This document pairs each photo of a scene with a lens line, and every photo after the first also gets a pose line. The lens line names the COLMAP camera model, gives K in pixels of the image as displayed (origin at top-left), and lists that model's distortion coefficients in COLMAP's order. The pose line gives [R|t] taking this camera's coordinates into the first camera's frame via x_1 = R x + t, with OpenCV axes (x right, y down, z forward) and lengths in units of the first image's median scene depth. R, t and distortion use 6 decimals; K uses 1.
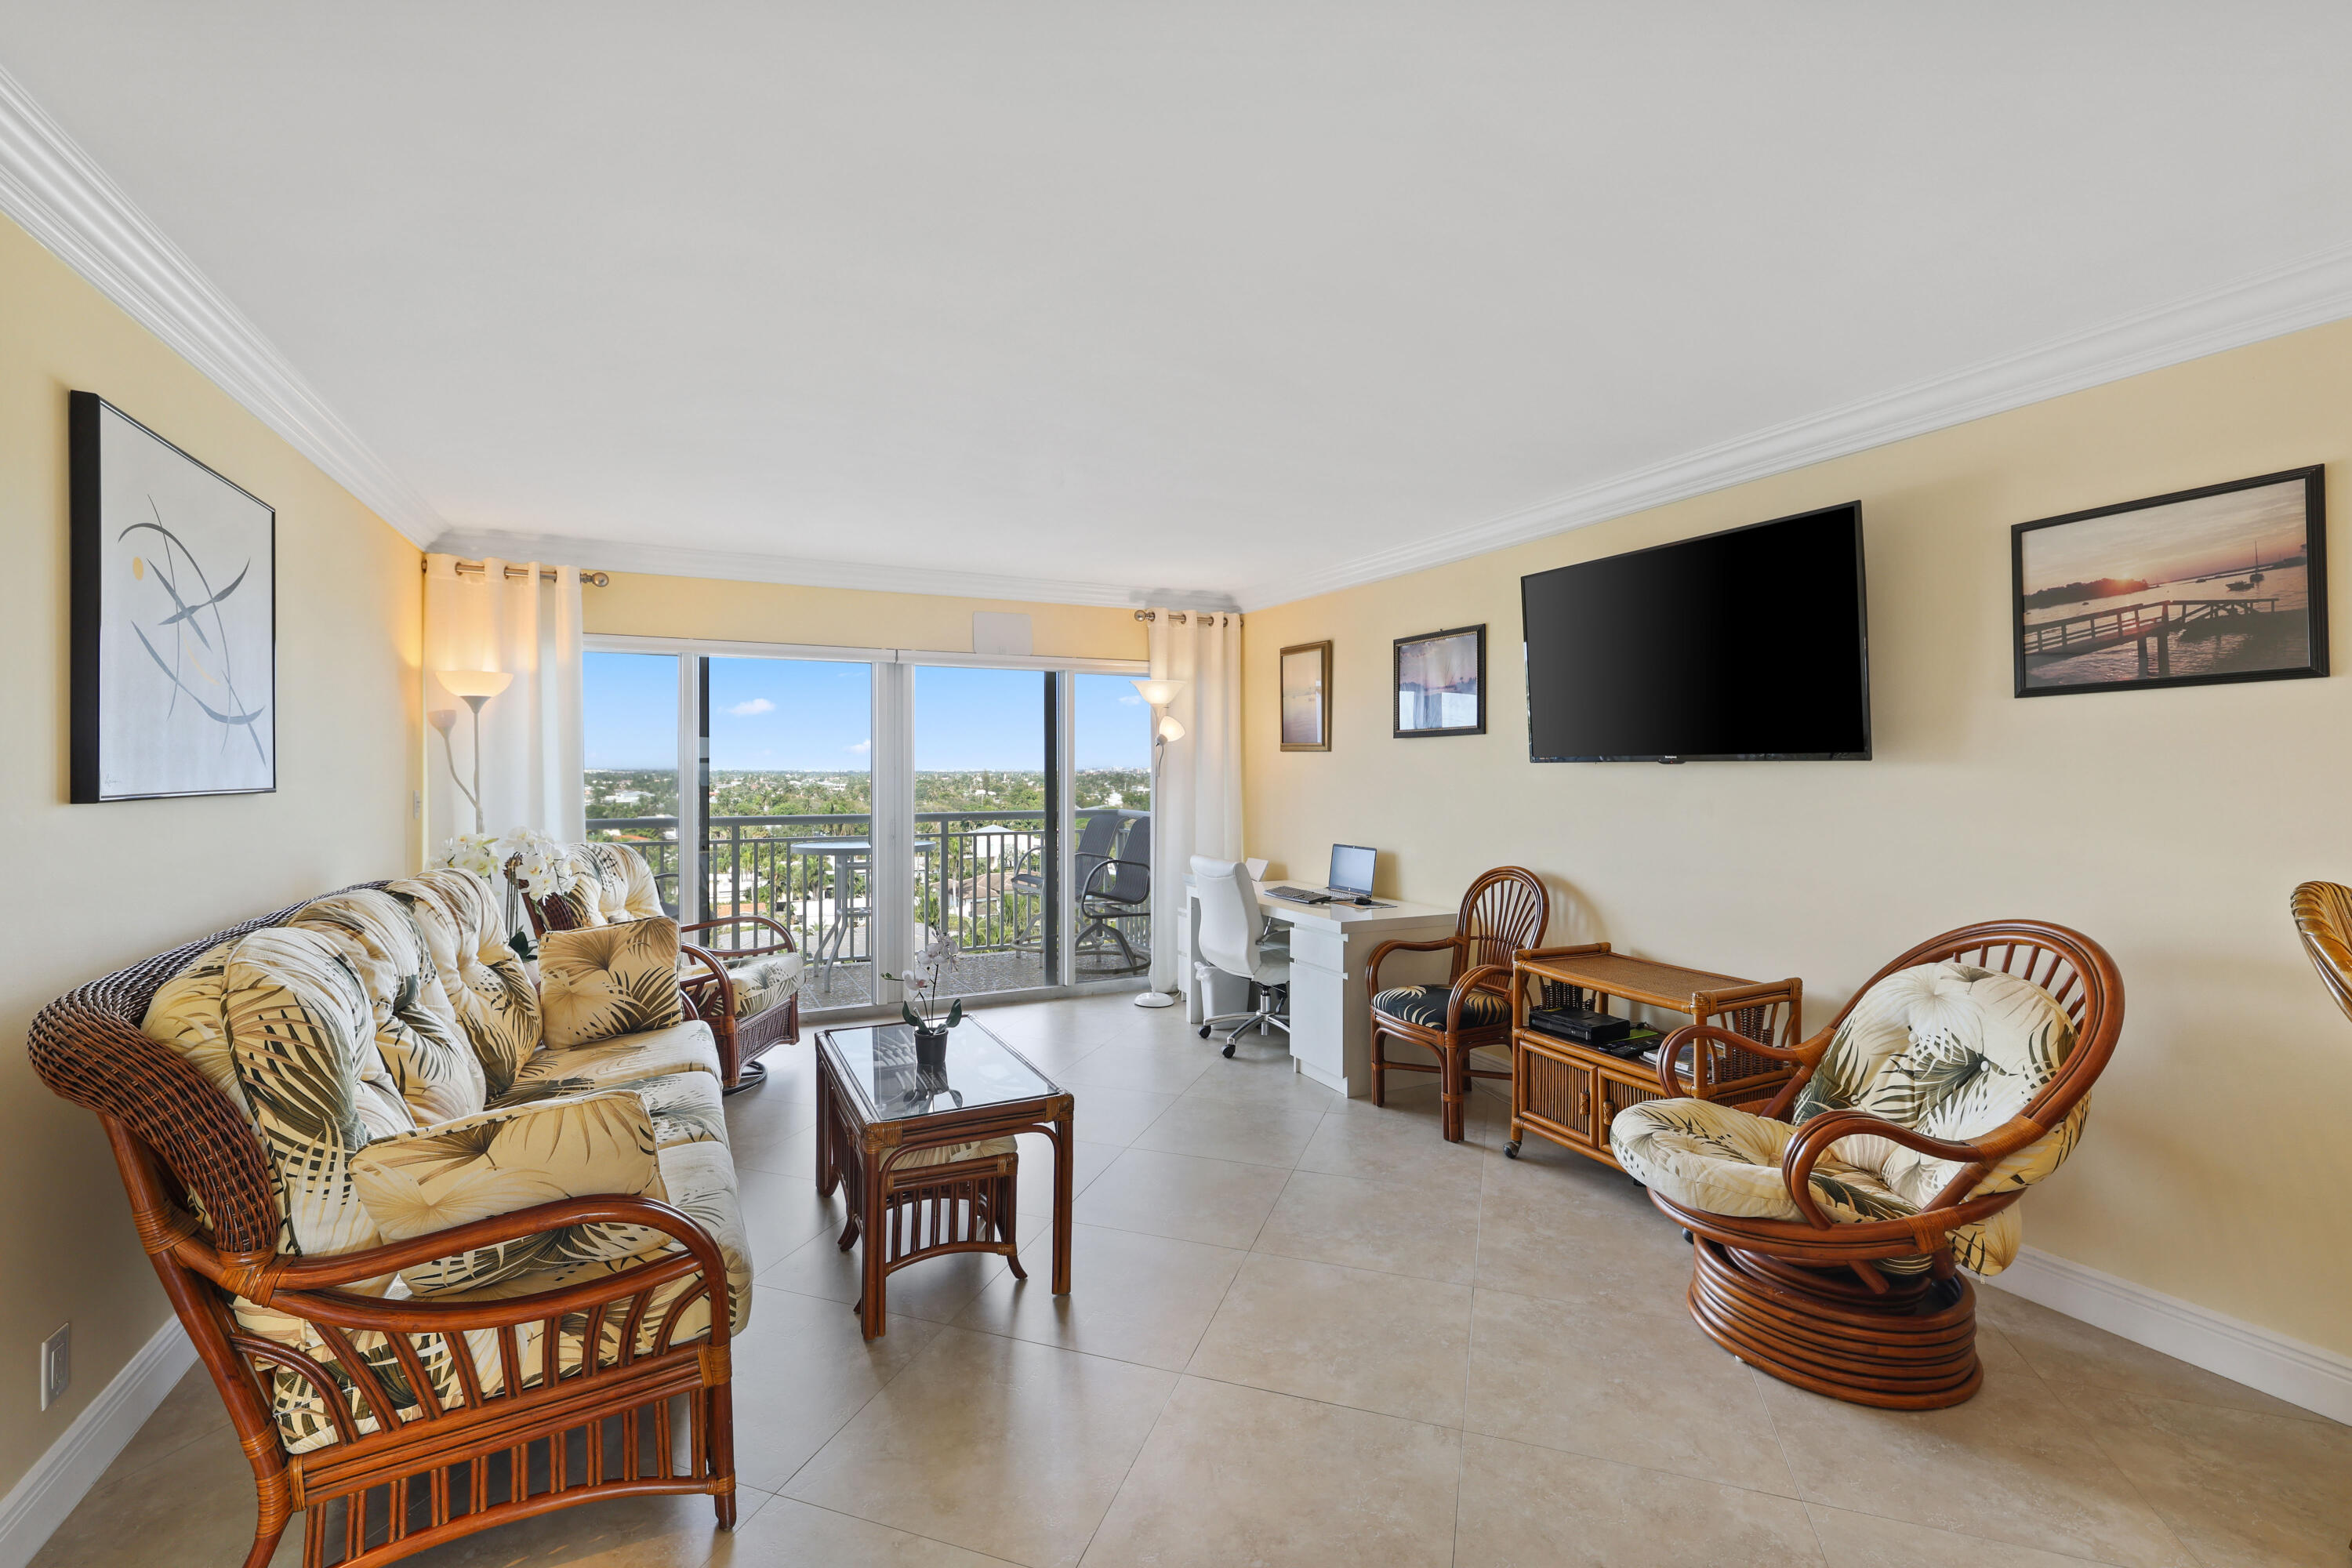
lens RADIAL K [[1003.7, 0, 1171.0], [0, 1003.7, 768.5], [0, 0, 1]] dist [0.003116, -0.000015]
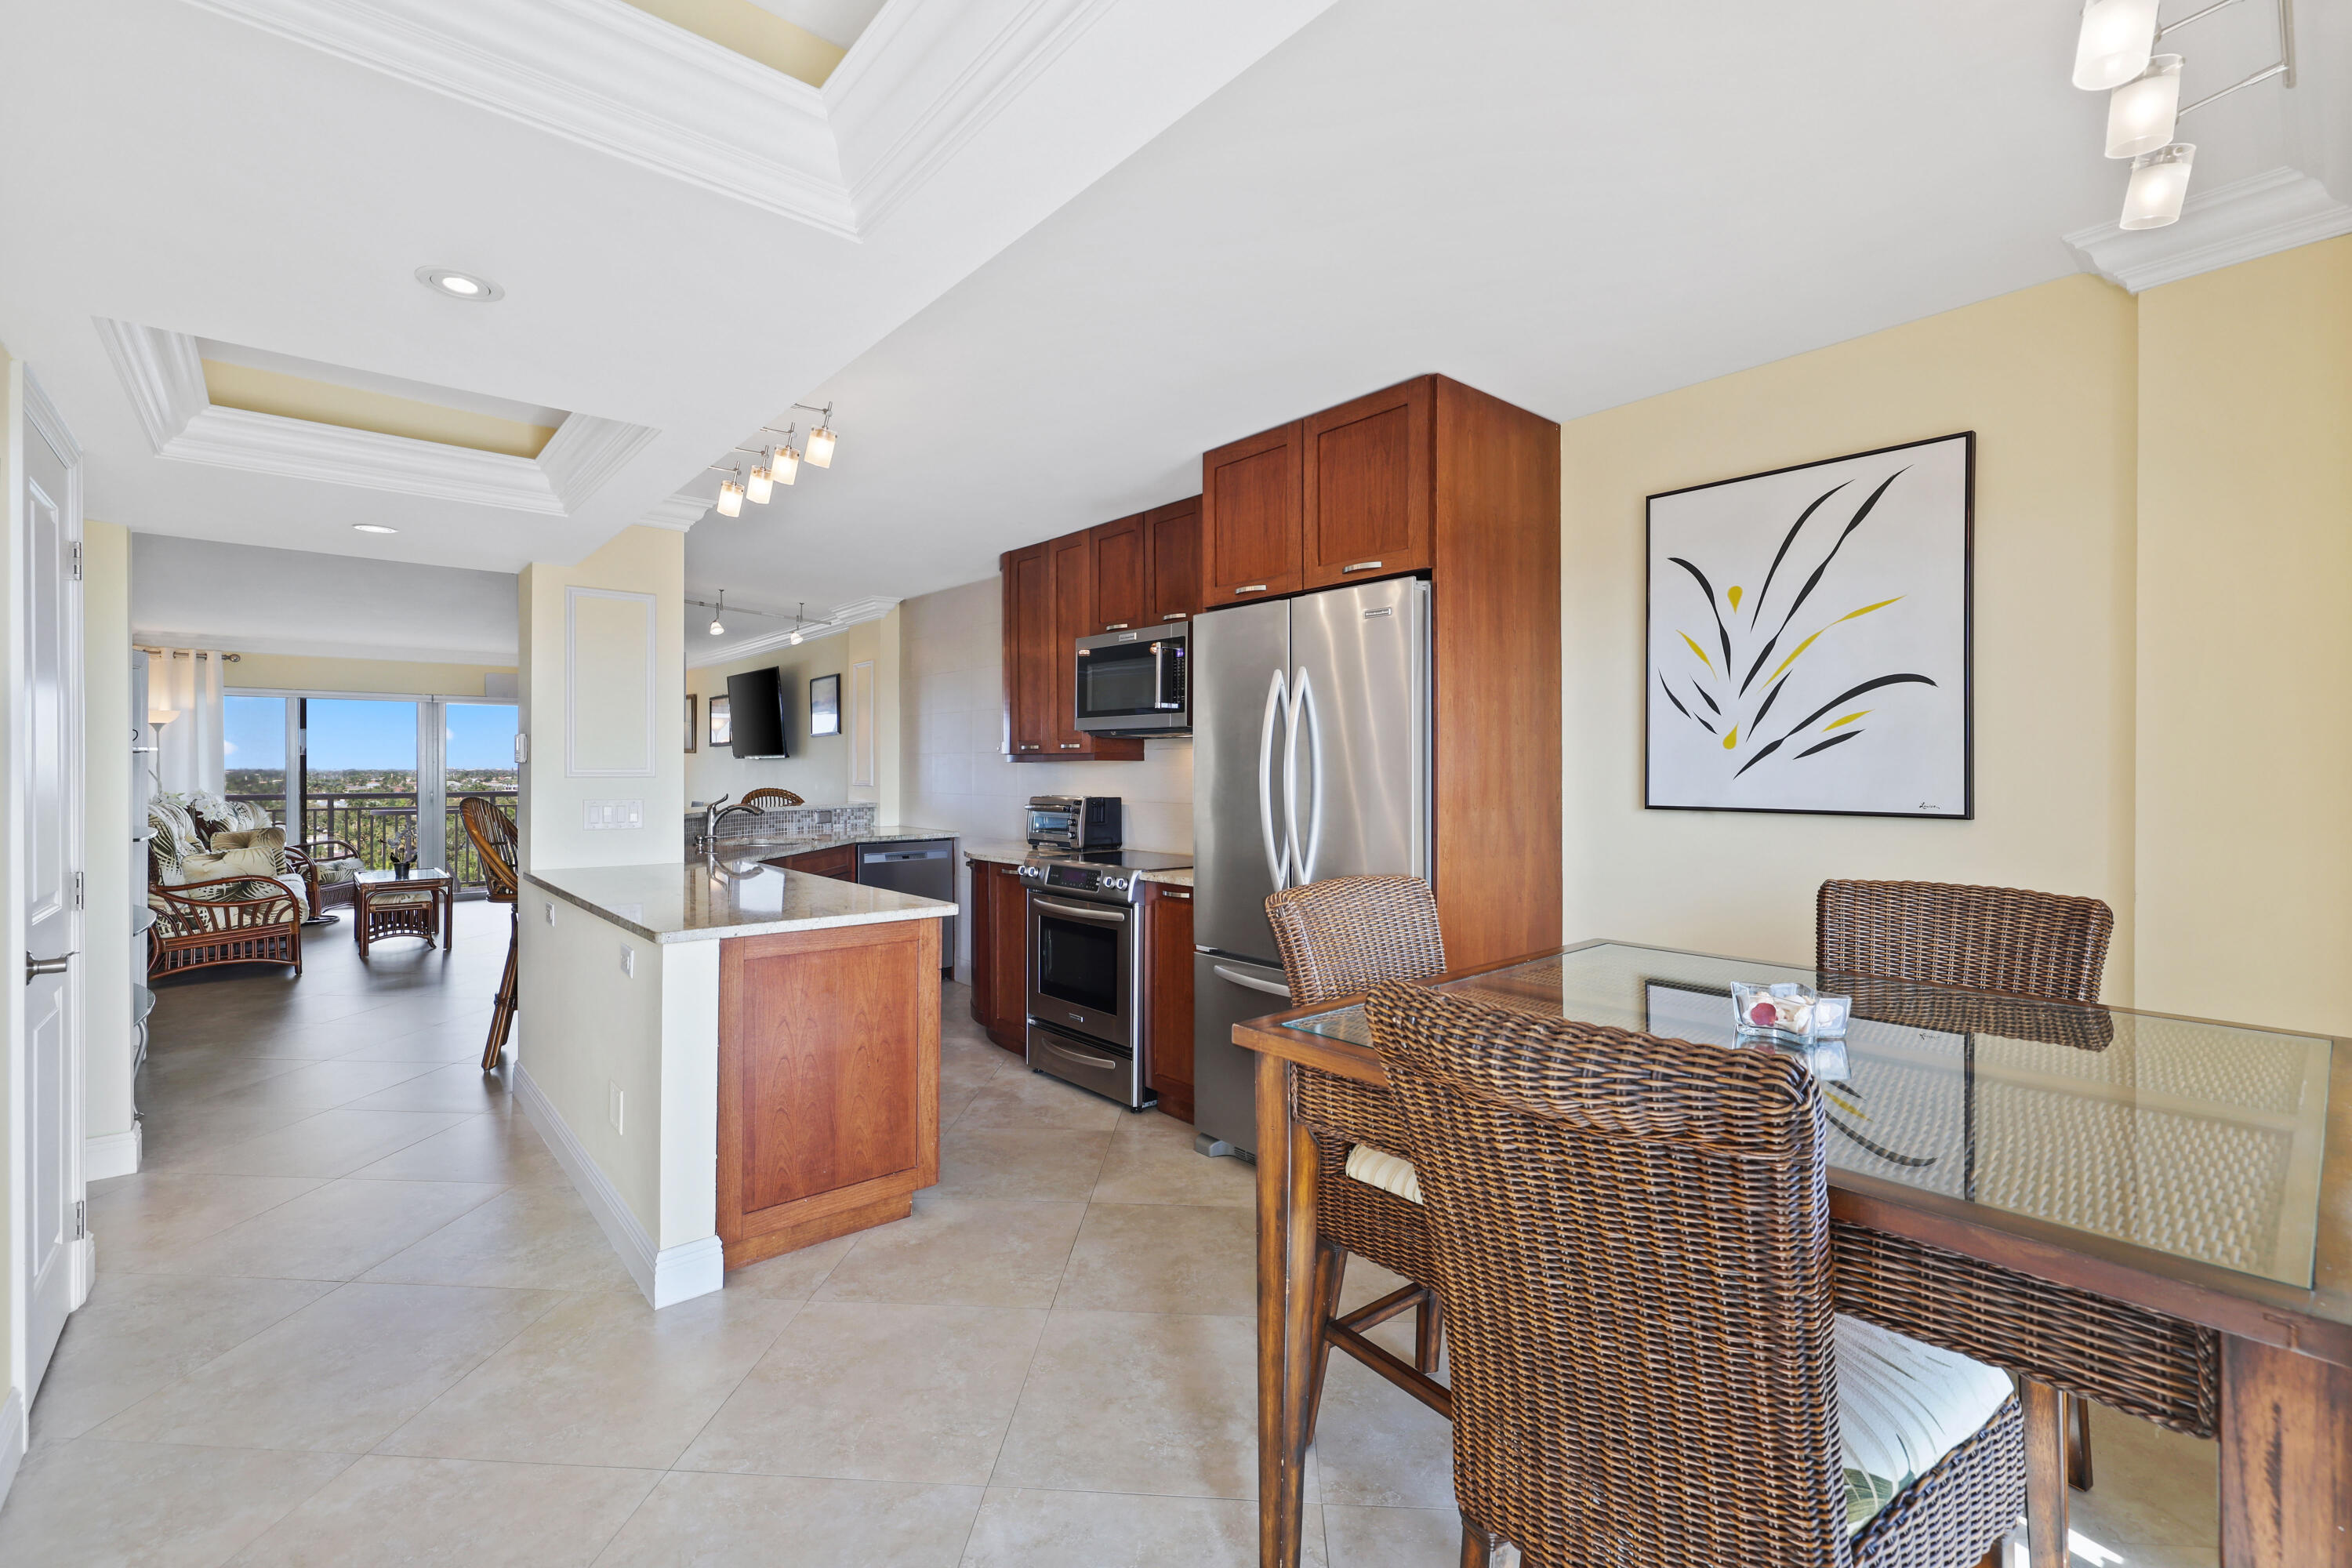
lens RADIAL K [[1008.5, 0, 1168.8], [0, 1008.5, 766.3], [0, 0, 1]] dist [0.000154, 0.000260]
pose [[0.967052, -0.001016, 0.254578, 0.666768], [0.000957, 0.999999, 0.000355, 0.011425], [-0.254578, -0.000100, 0.967052, -1.325308]]
